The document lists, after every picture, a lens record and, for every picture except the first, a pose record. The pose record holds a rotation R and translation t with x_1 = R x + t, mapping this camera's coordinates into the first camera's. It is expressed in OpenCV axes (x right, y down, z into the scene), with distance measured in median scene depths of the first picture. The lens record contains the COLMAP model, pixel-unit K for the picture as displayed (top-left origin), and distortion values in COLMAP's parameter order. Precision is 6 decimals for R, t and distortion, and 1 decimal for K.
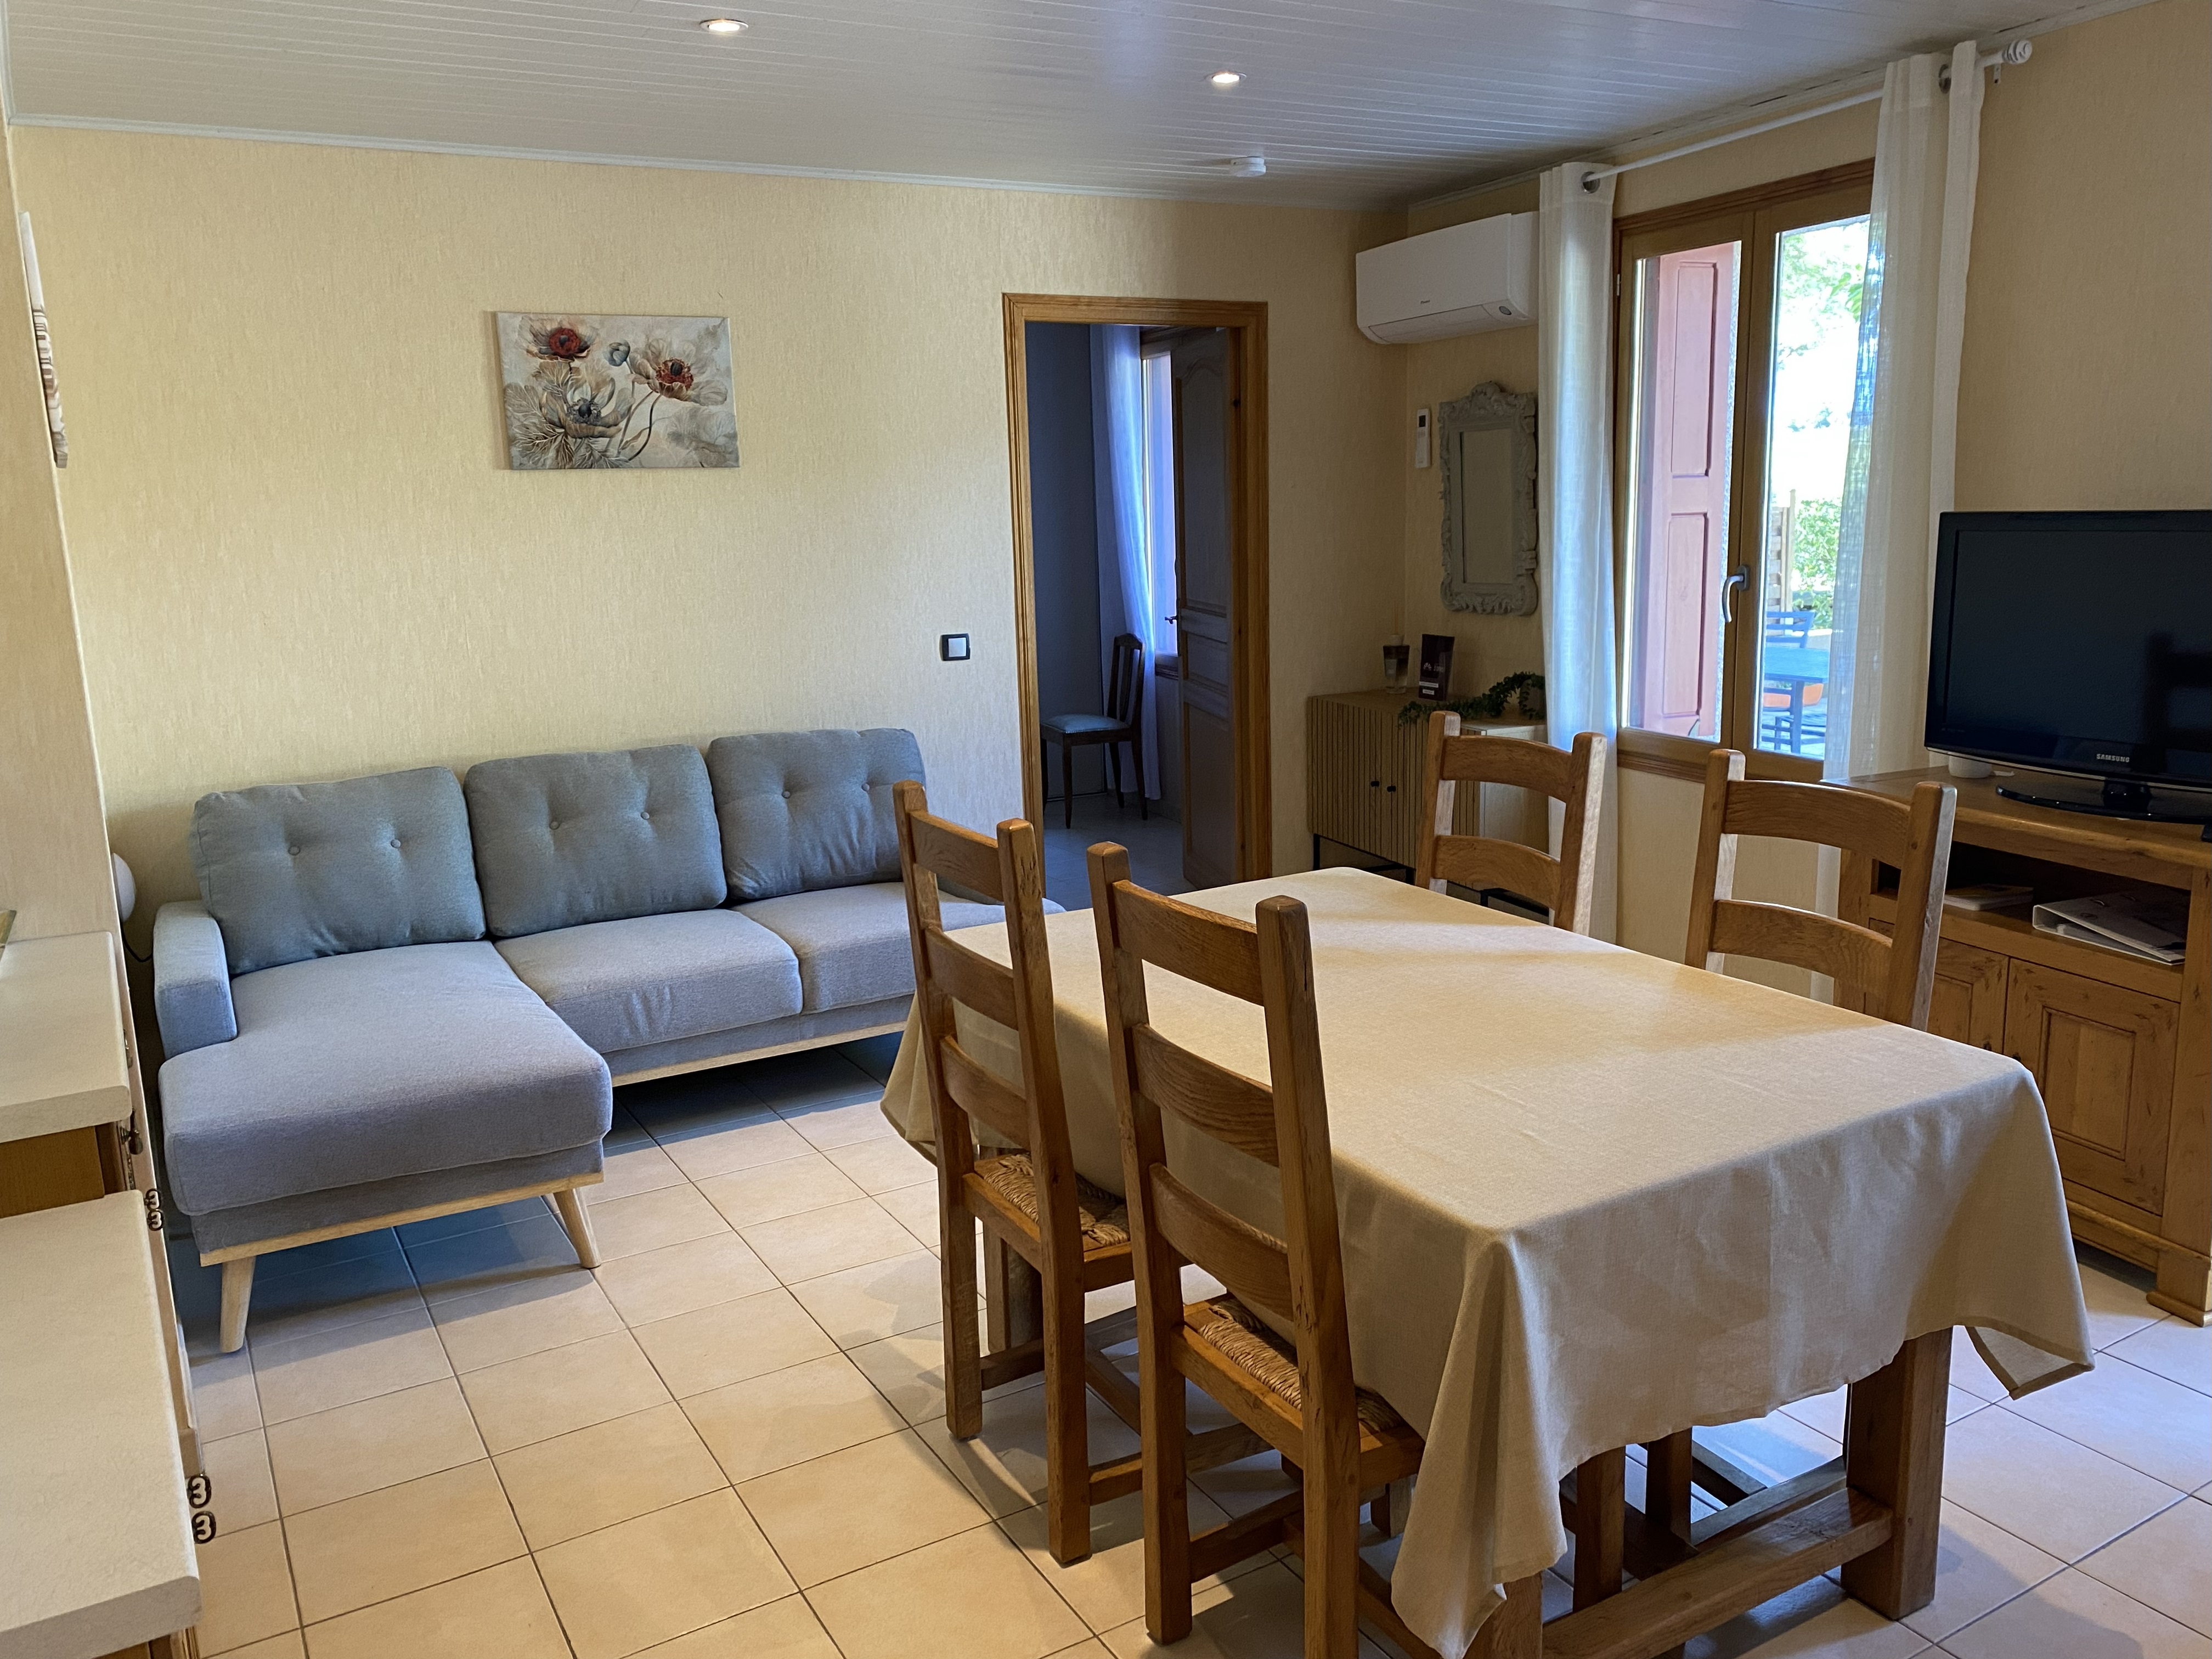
lens RADIAL K [[1688.8, 0, 1116.4], [0, 1688.8, 828.5], [0, 0, 1]] dist [0.046894, -0.035812]
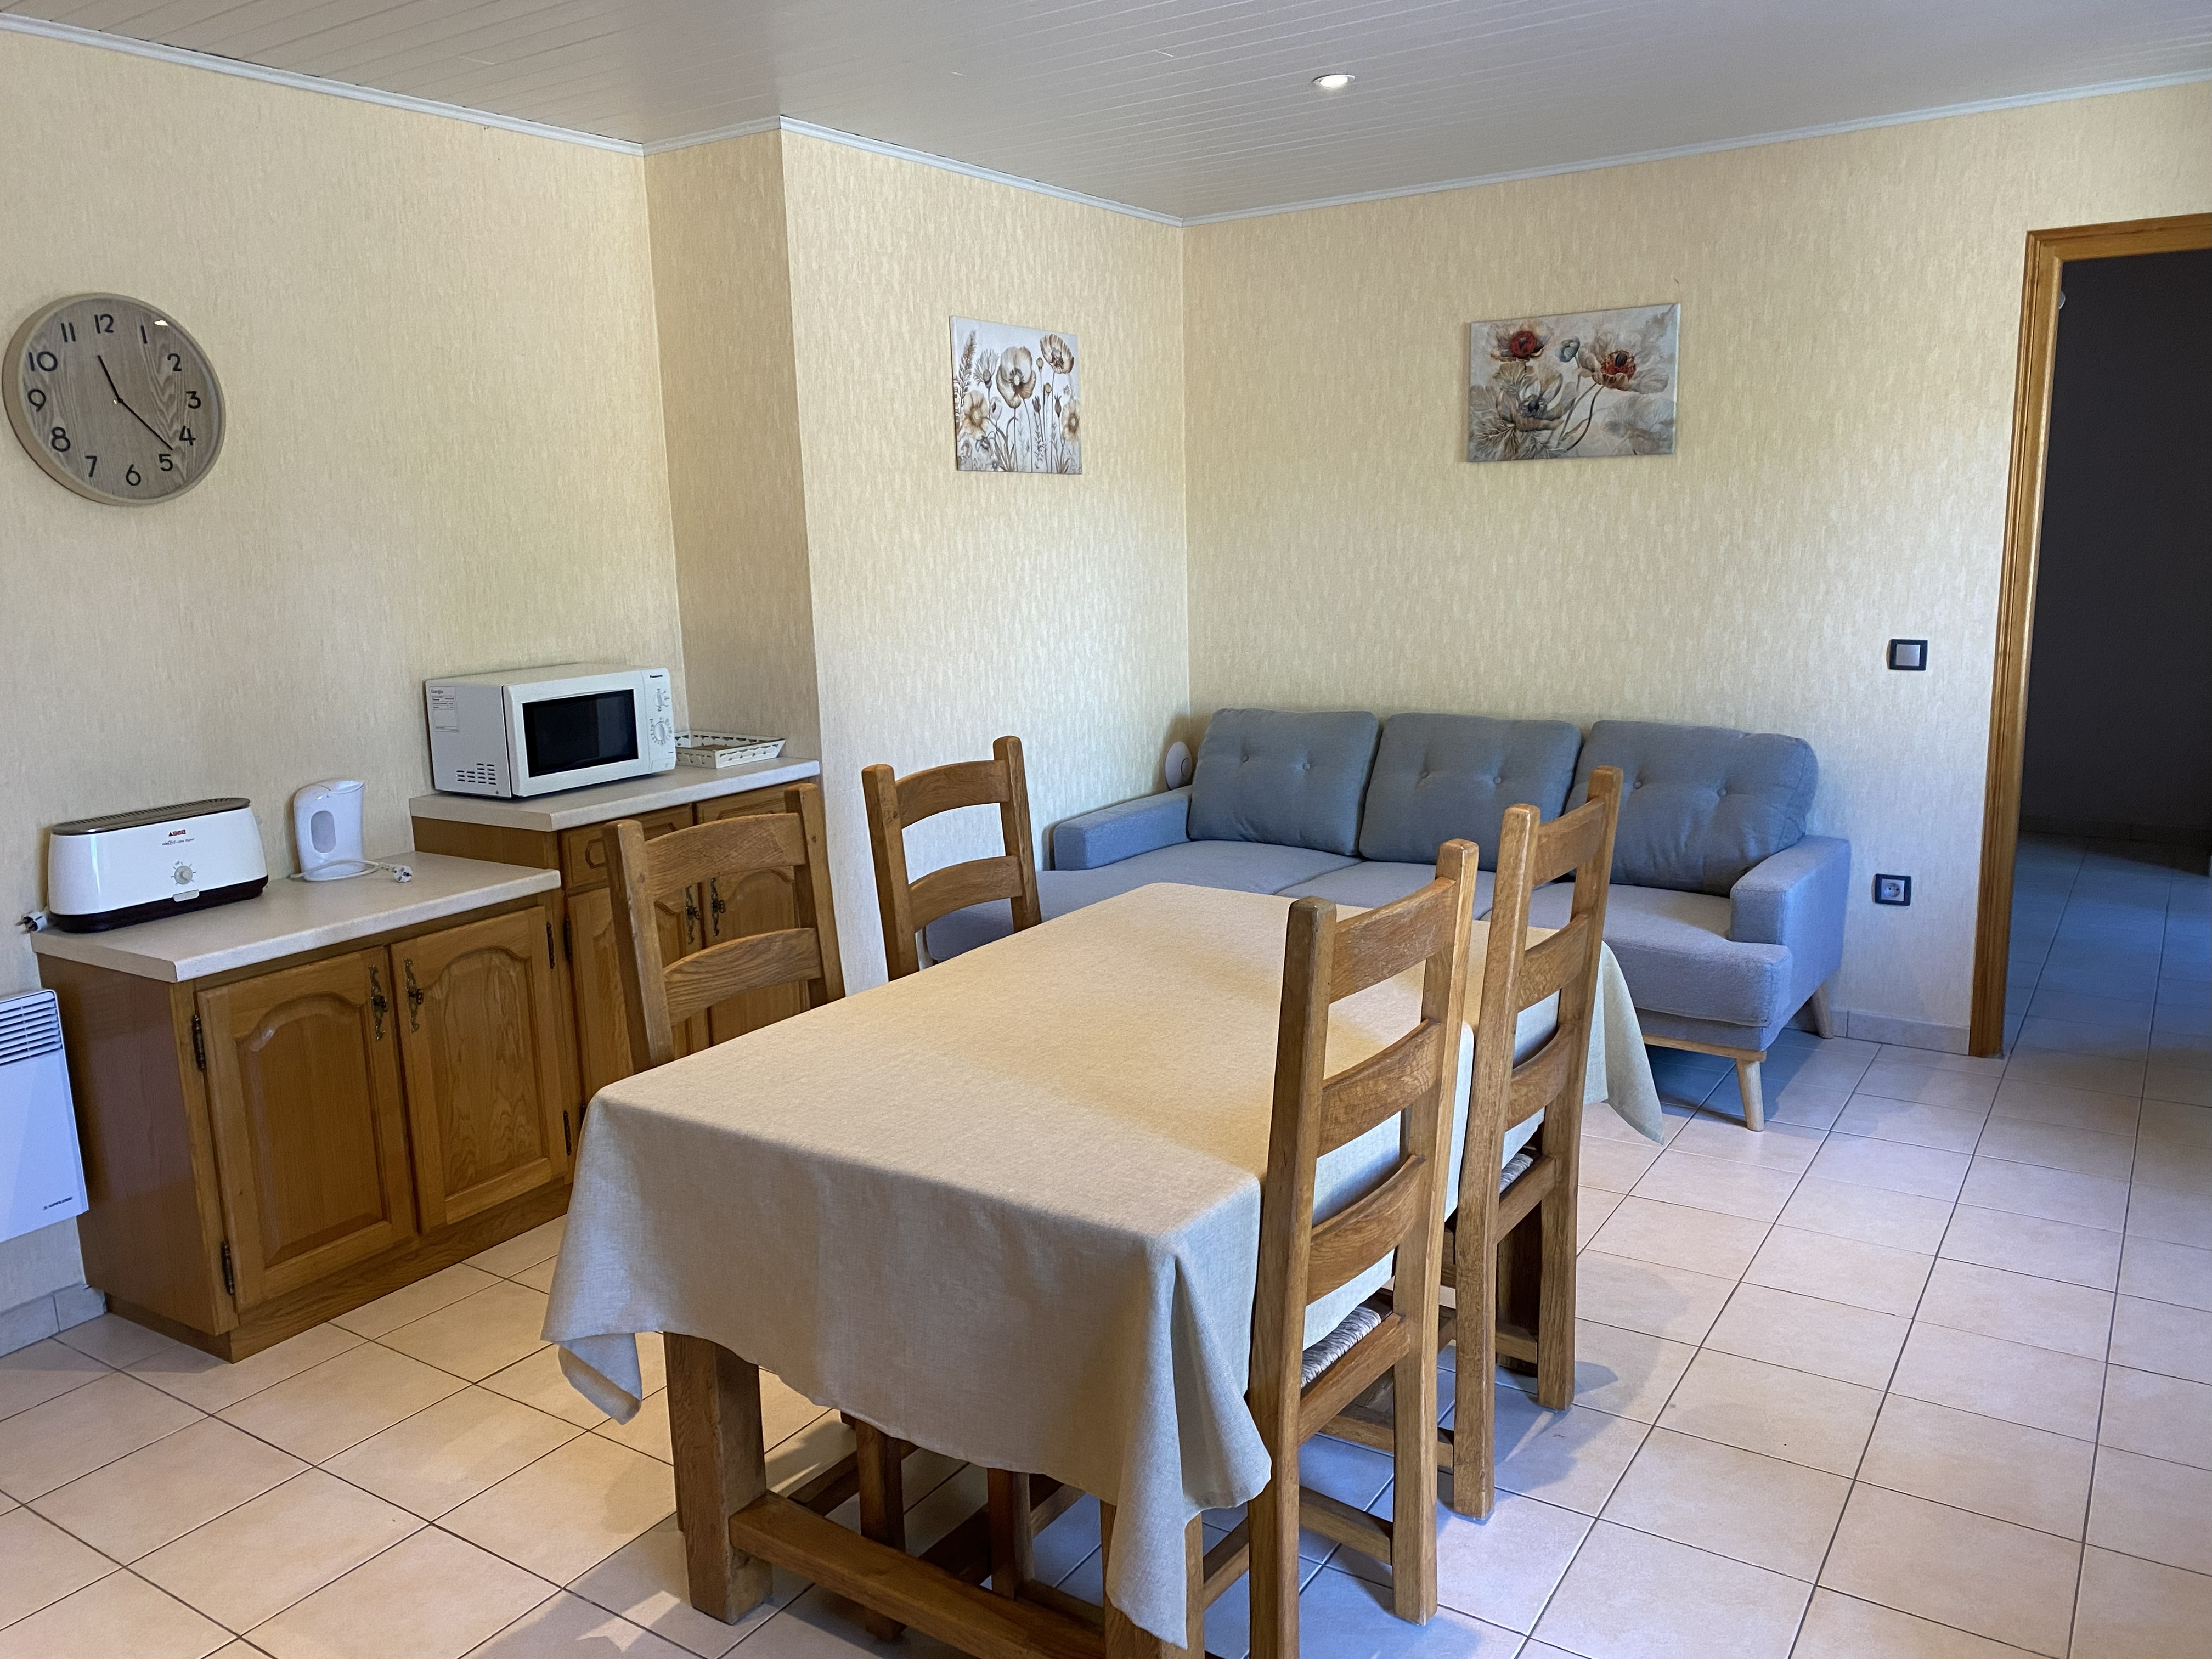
lens RADIAL K [[1688.8, 0, 1123.4], [0, 1688.8, 839.2], [0, 0, 1]] dist [0.046894, -0.035812]
pose [[0.462222, 0.186766, -0.866873, 0.555790], [-0.160182, 0.979073, 0.125529, -0.068116], [0.872177, 0.080835, 0.482466, 0.267128]]
